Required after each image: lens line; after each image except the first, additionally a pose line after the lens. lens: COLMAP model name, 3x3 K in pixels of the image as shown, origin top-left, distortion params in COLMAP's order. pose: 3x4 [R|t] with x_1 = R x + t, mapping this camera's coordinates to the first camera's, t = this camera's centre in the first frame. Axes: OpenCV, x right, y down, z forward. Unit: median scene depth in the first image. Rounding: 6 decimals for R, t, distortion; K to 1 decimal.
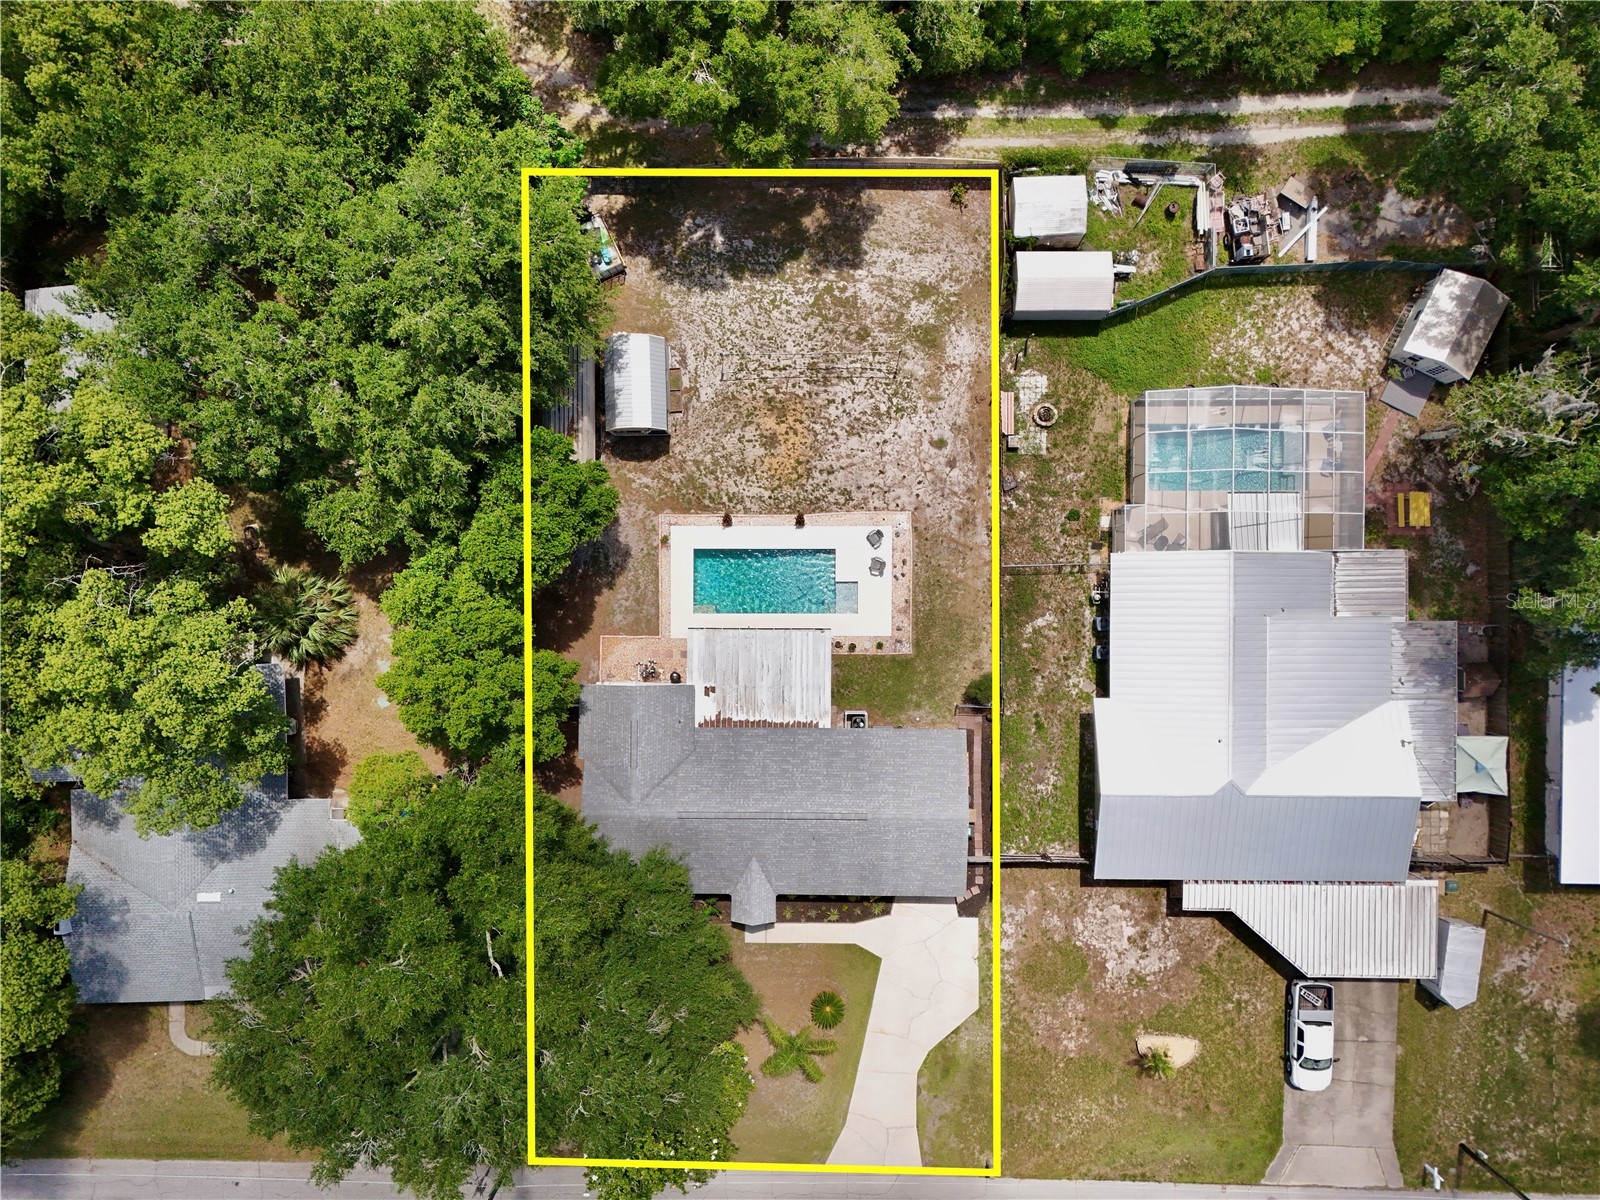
lens RADIAL K [[1171.8, 0, 802.4], [0, 1171.8, 613.1], [0, 0, 1]] dist [0.105905, -0.153601]
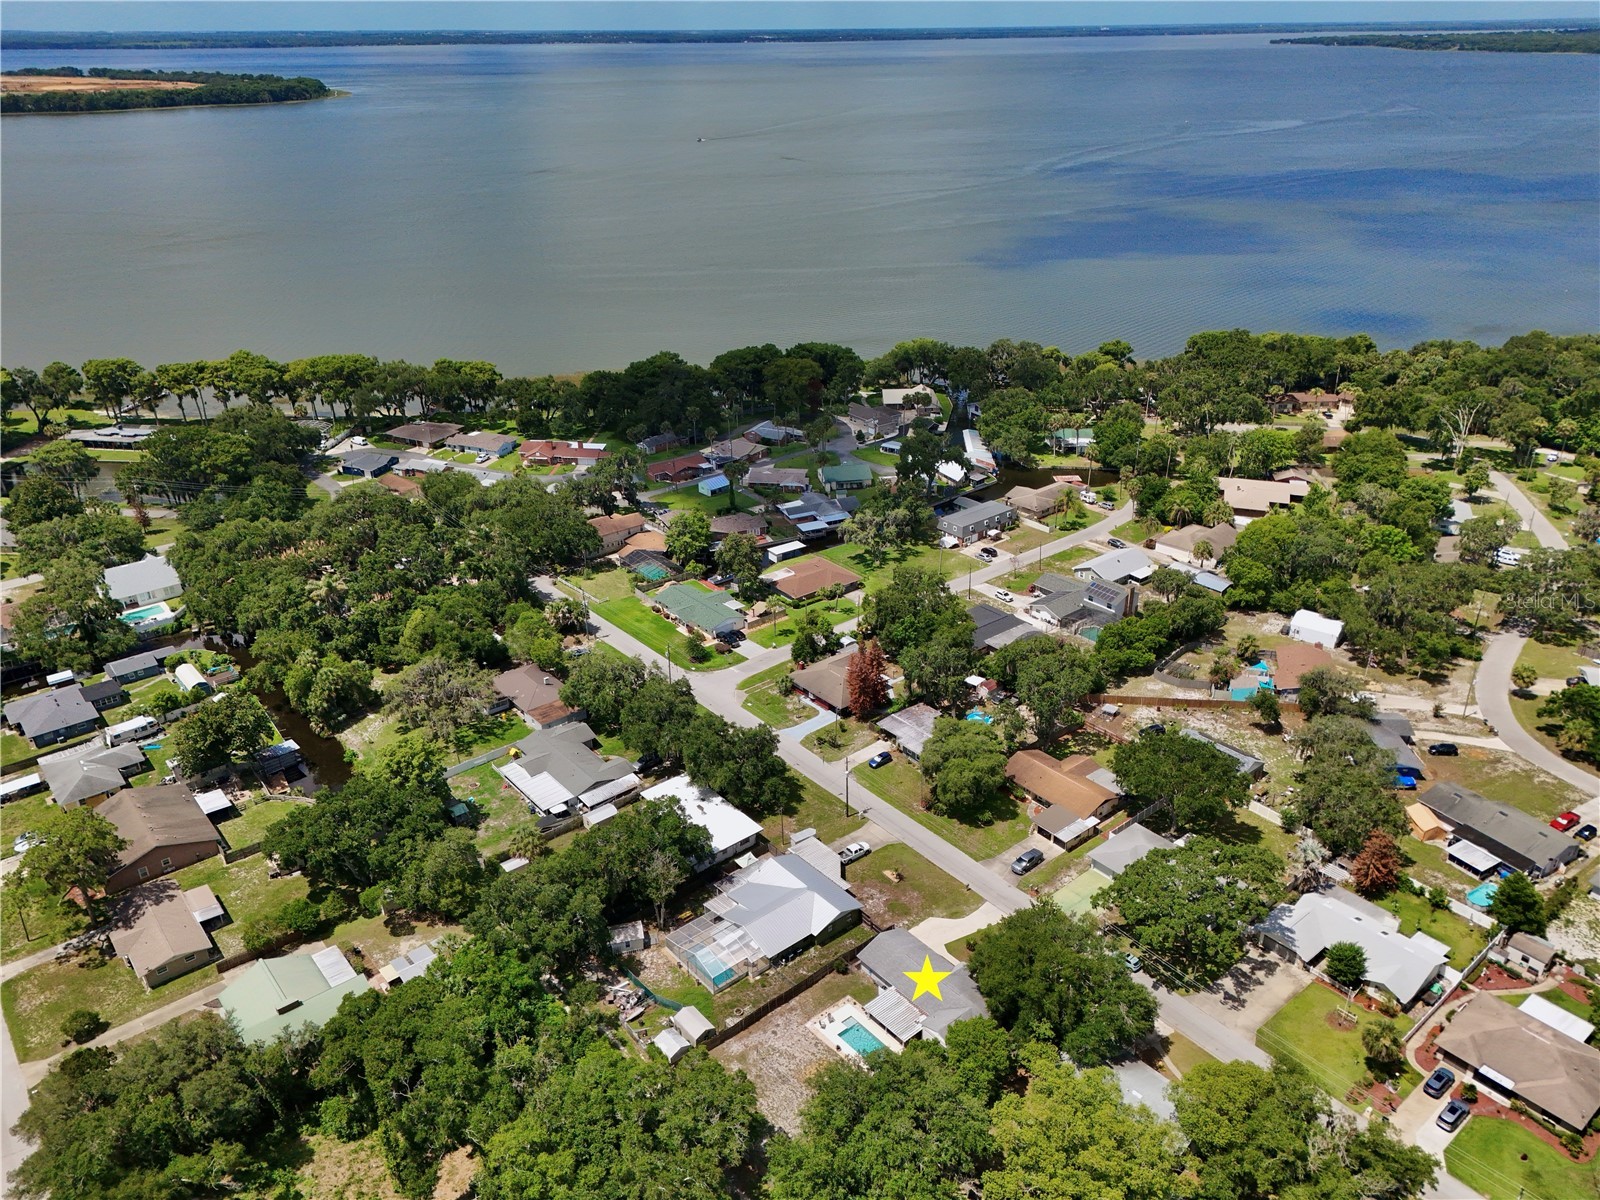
lens RADIAL K [[1174.1, 0, 803.1], [0, 1174.1, 609.8], [0, 0, 1]] dist [0.076394, -0.070740]
pose [[-0.644553, -0.316544, 0.695953, -1.302569], [0.764088, -0.298656, 0.571817, -1.203659], [0.026845, 0.900336, 0.434367, -0.790619]]
